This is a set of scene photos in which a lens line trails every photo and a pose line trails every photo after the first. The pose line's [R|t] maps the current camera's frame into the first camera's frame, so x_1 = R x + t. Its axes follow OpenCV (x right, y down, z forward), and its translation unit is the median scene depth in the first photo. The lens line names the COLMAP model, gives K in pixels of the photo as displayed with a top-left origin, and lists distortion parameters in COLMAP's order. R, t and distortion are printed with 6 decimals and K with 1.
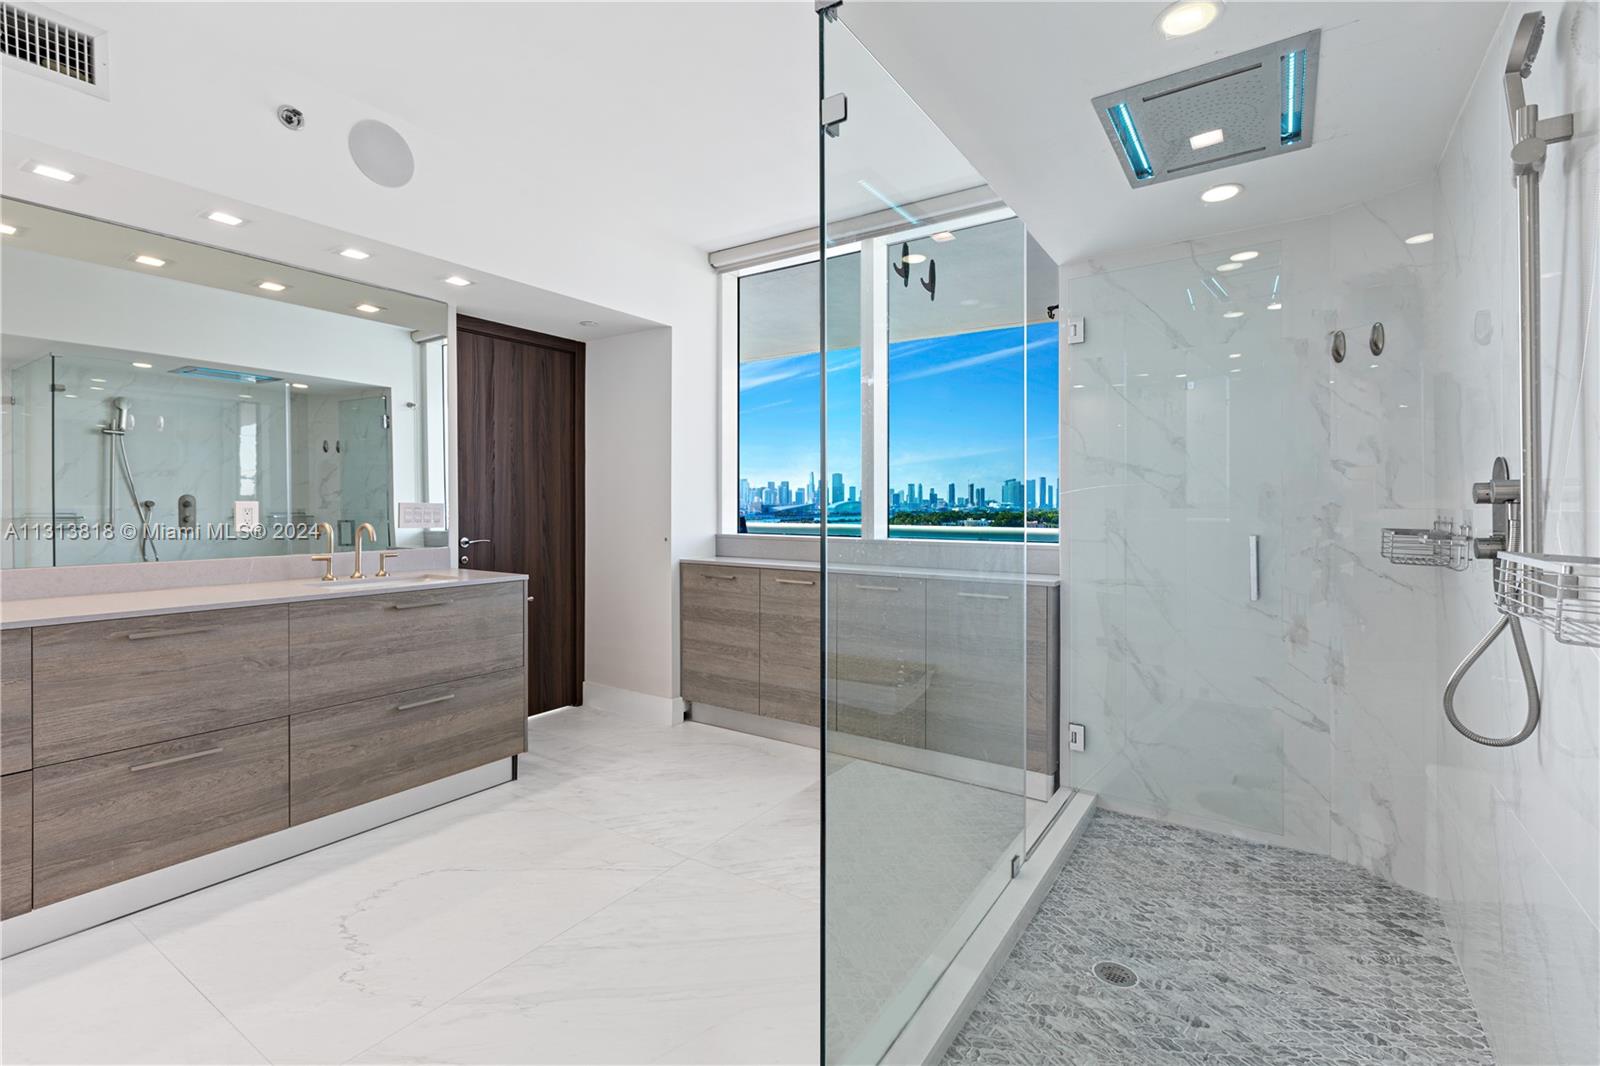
lens RADIAL K [[722.7, 0, 757.9], [0, 722.7, 500.7], [0, 0, 1]] dist [0.000285, -0.000860]
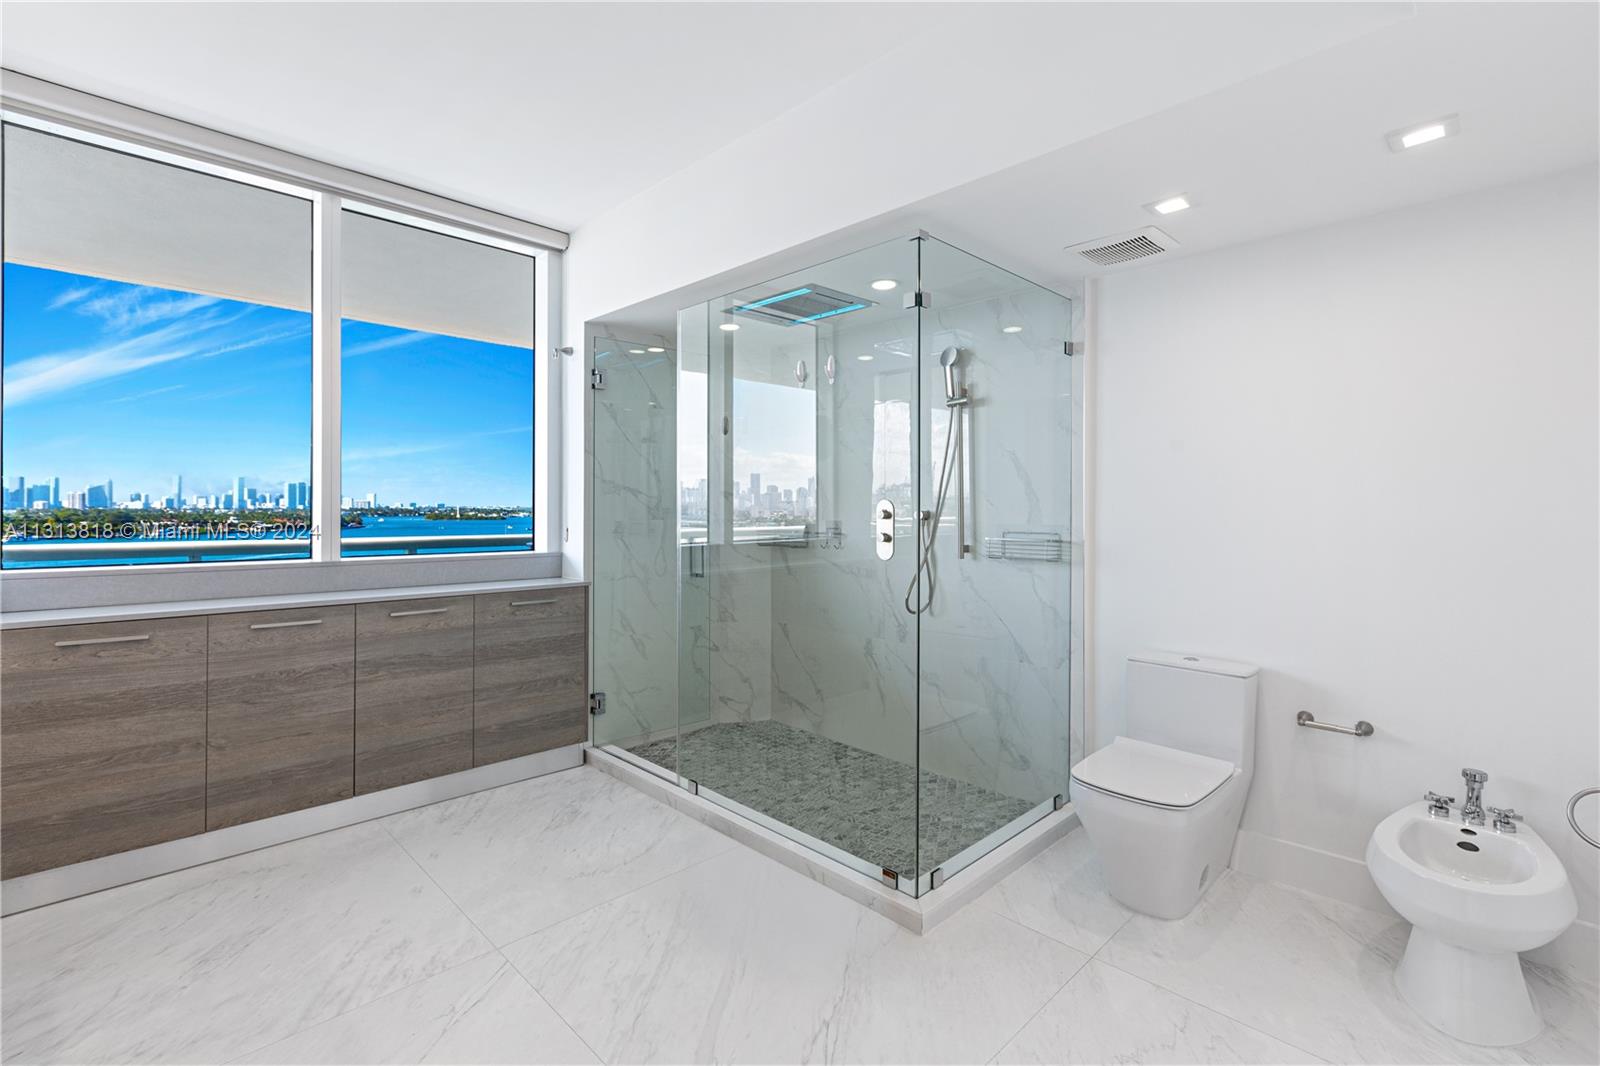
lens RADIAL K [[722.7, 0, 805.3], [0, 722.7, 519.2], [0, 0, 1]] dist [0.000285, -0.000860]
pose [[0.165135, -0.010159, 0.986219, -0.827875], [-0.011399, 0.999861, 0.012208, -0.012823], [-0.986205, -0.013258, 0.164997, 0.506753]]
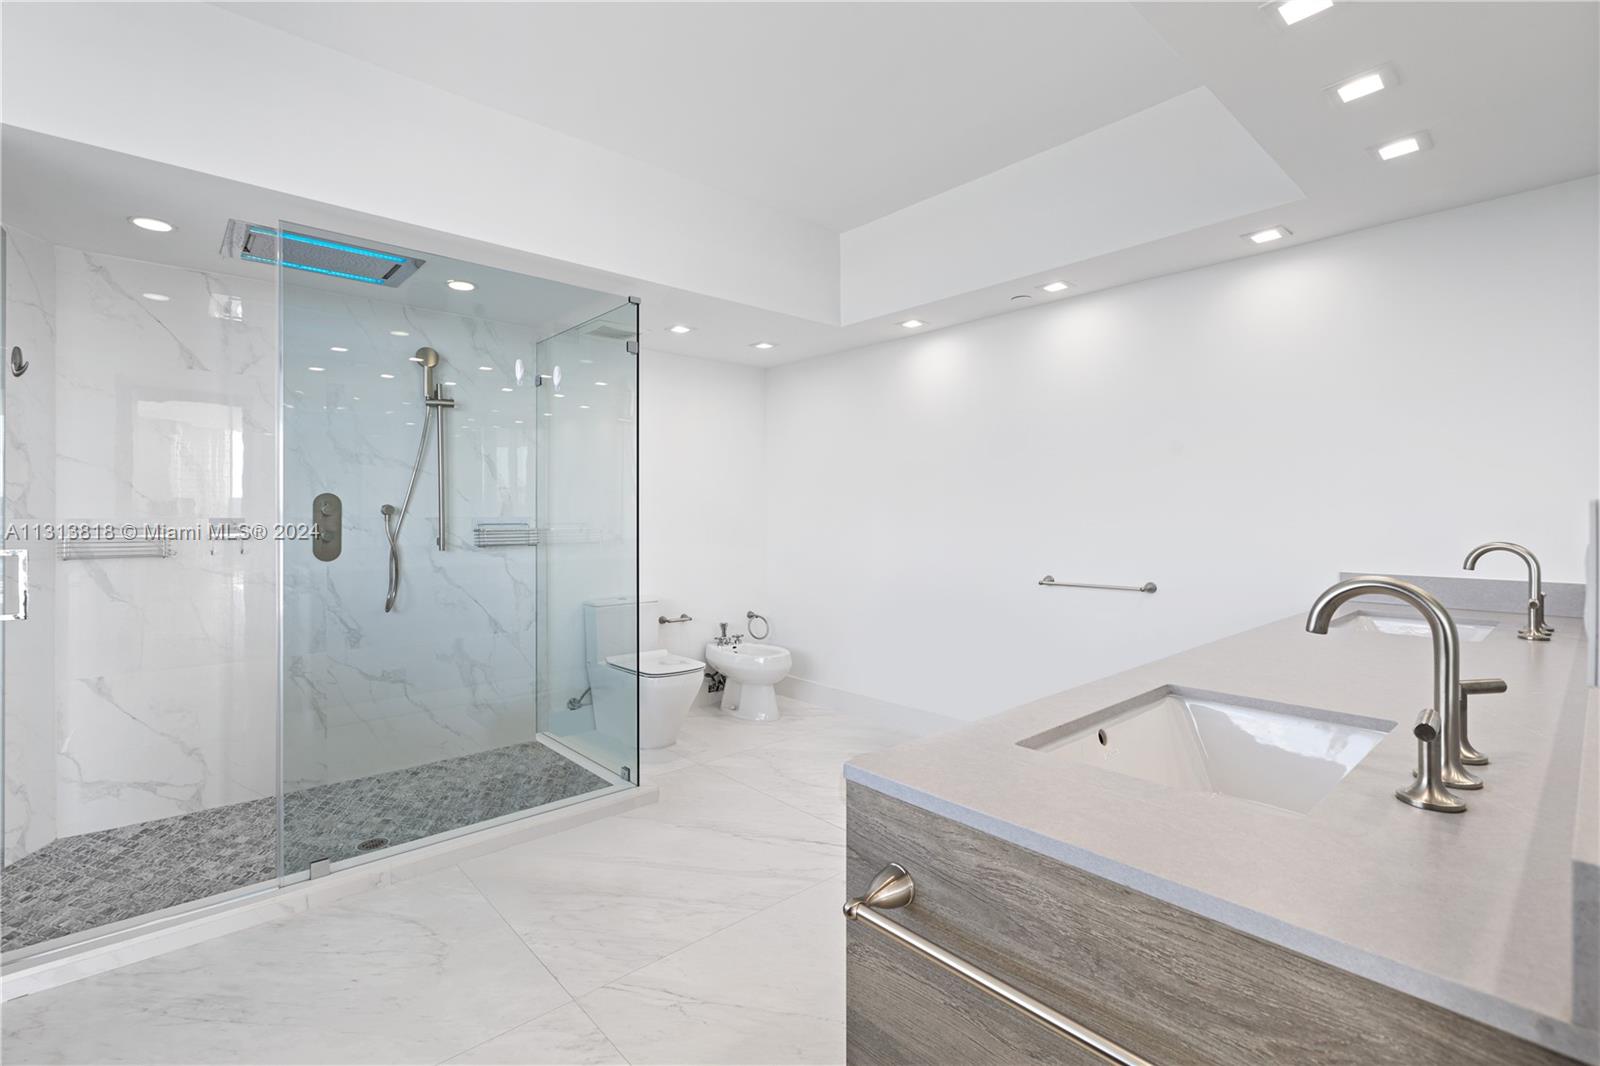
lens RADIAL K [[722.7, 0, 789.4], [0, 722.7, 521.1], [0, 0, 1]] dist [0.000285, -0.000860]
pose [[-0.975208, -0.006044, 0.221209, -0.460426], [-0.003405, 0.999918, 0.012309, -0.005789], [-0.221265, 0.011250, -0.975149, 1.625358]]
